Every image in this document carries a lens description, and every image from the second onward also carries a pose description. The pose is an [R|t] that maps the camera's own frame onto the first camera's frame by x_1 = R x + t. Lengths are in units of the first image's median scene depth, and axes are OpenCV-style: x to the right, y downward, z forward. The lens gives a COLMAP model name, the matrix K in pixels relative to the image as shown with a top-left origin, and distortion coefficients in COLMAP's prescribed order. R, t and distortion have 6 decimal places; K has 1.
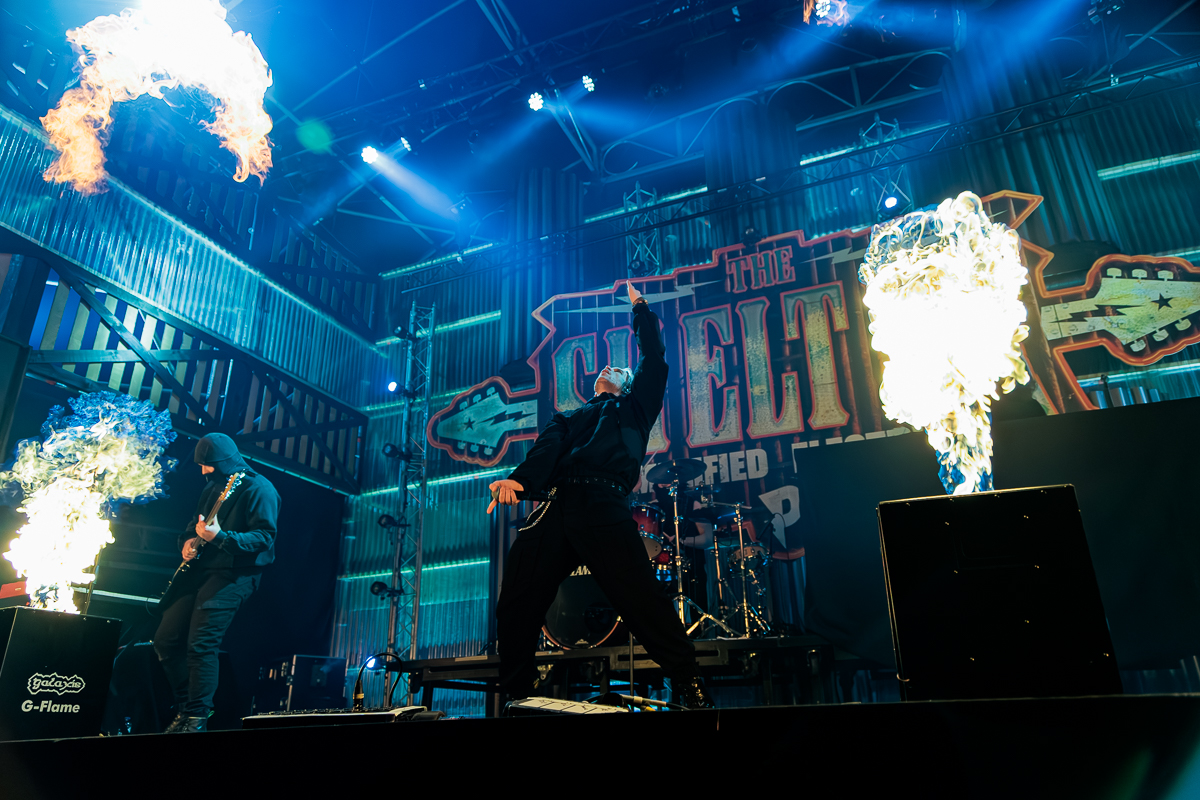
lens RADIAL K [[816.0, 0, 609.5], [0, 816.0, 397.7], [0, 0, 1]] dist [0.011409, -0.000054]
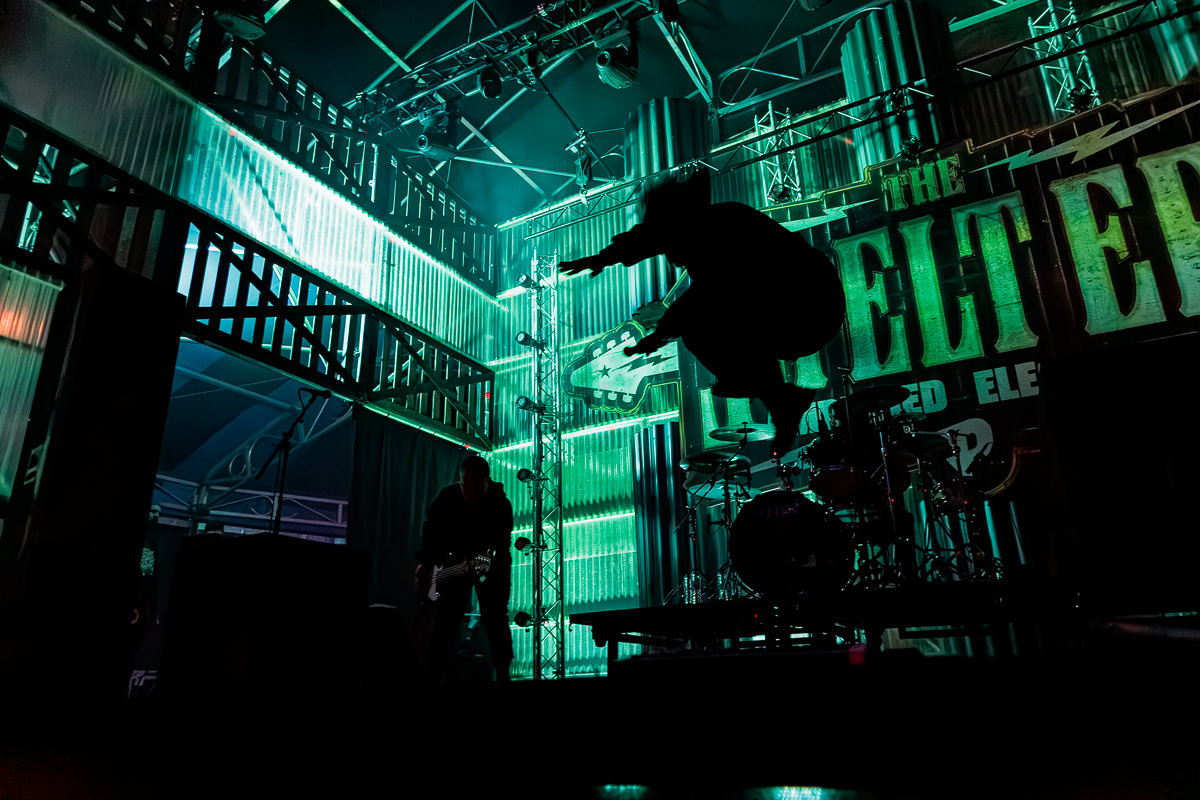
lens RADIAL K [[816.0, 0, 609.5], [0, 816.0, 397.7], [0, 0, 1]] dist [0.011409, -0.000054]
pose [[0.993882, -0.042667, -0.101871, -0.078386], [0.047094, 0.998030, 0.041452, 0.026159], [0.099901, -0.045996, 0.993934, 0.058675]]
